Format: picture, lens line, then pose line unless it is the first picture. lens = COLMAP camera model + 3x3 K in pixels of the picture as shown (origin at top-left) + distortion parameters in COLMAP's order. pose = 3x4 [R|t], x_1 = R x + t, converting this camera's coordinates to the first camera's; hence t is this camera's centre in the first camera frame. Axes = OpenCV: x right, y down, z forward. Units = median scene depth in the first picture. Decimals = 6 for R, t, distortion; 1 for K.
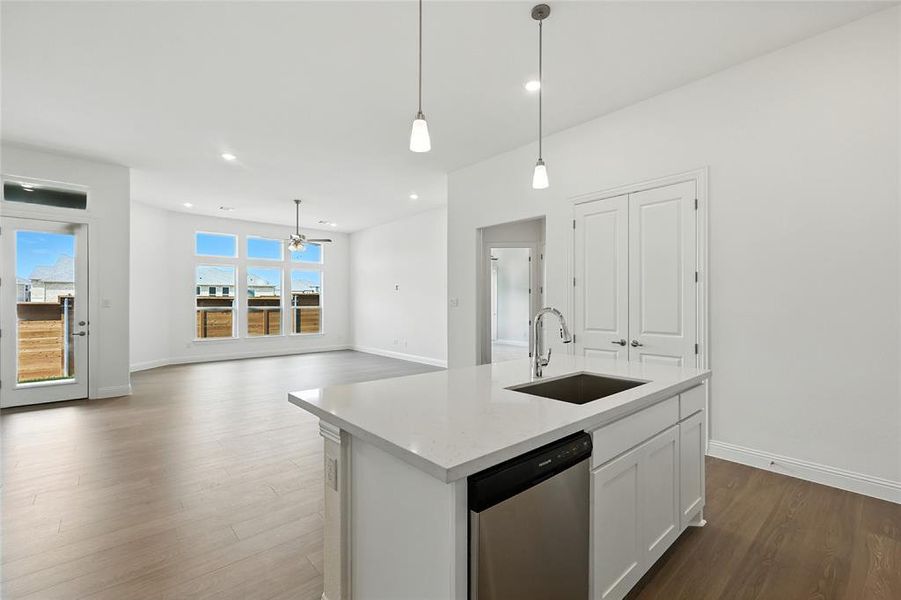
lens RADIAL K [[395.1, 0, 450.5], [0, 395.1, 300.0], [0, 0, 1]] dist [0.008587, -0.000286]
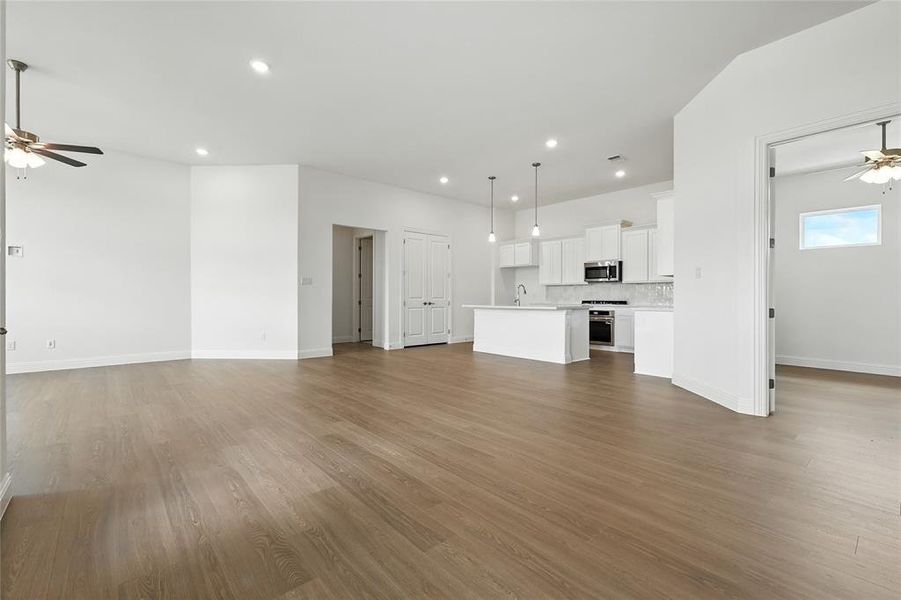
lens RADIAL K [[395.1, 0, 450.5], [0, 395.1, 300.0], [0, 0, 1]] dist [0.008587, -0.000286]
pose [[0.005870, -0.008445, 0.999947, -0.746873], [-0.007941, 0.999932, 0.008492, 0.031158], [-0.999951, -0.007990, 0.005802, 0.376732]]
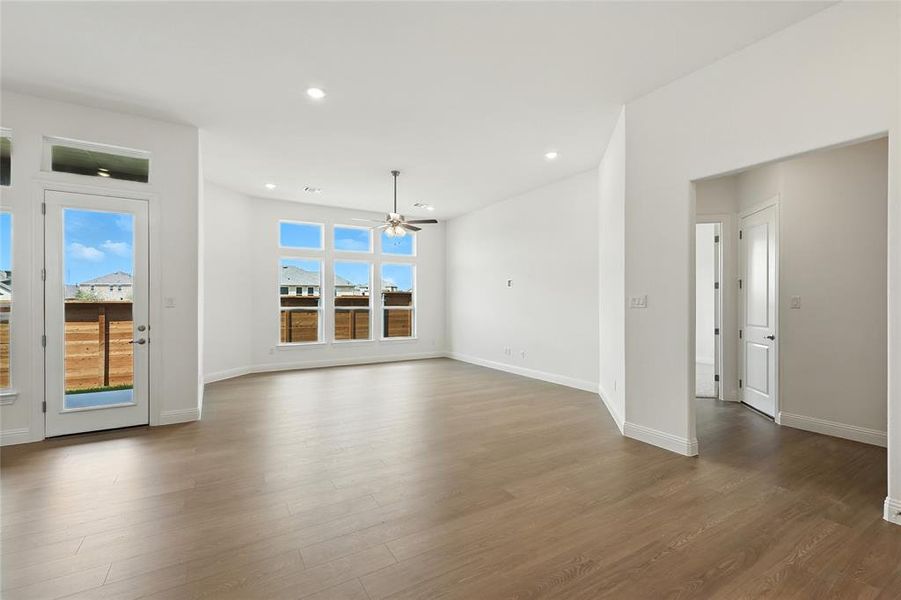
lens RADIAL K [[394.8, 0, 450.5], [0, 394.8, 300.0], [0, 0, 1]] dist [-0.001810, -0.000151]
pose [[0.984581, 0.000426, -0.174931, -0.118495], [-0.000328, 1.000000, 0.000589, 0.001840], [0.174931, -0.000522, 0.984580, 0.207660]]
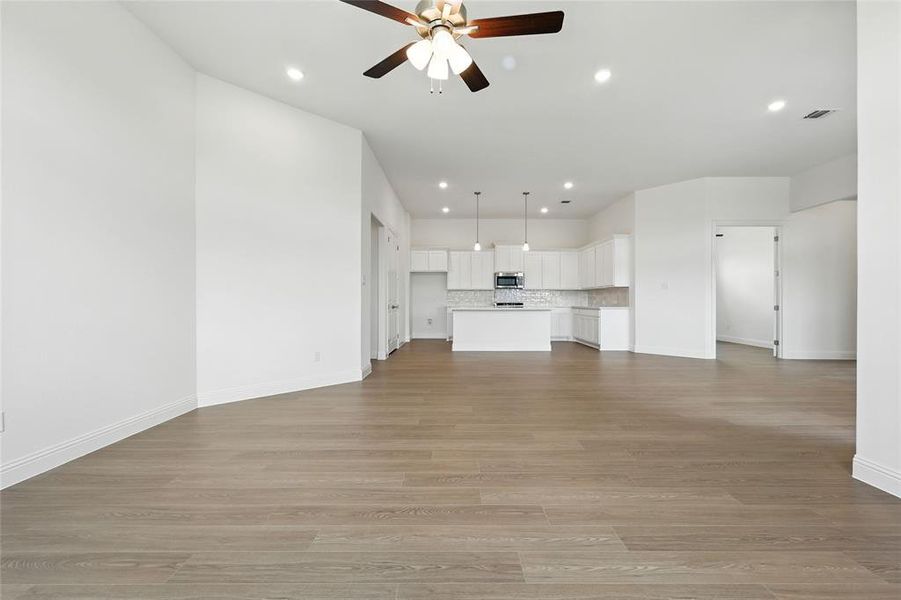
lens RADIAL K [[395.1, 0, 450.5], [0, 395.1, 300.0], [0, 0, 1]] dist [0.008587, -0.000286]
pose [[-0.745551, 0.002986, 0.666442, -0.489478], [-0.001068, 0.999983, -0.005675, 0.036105], [-0.666448, -0.004943, -0.745535, 1.013253]]
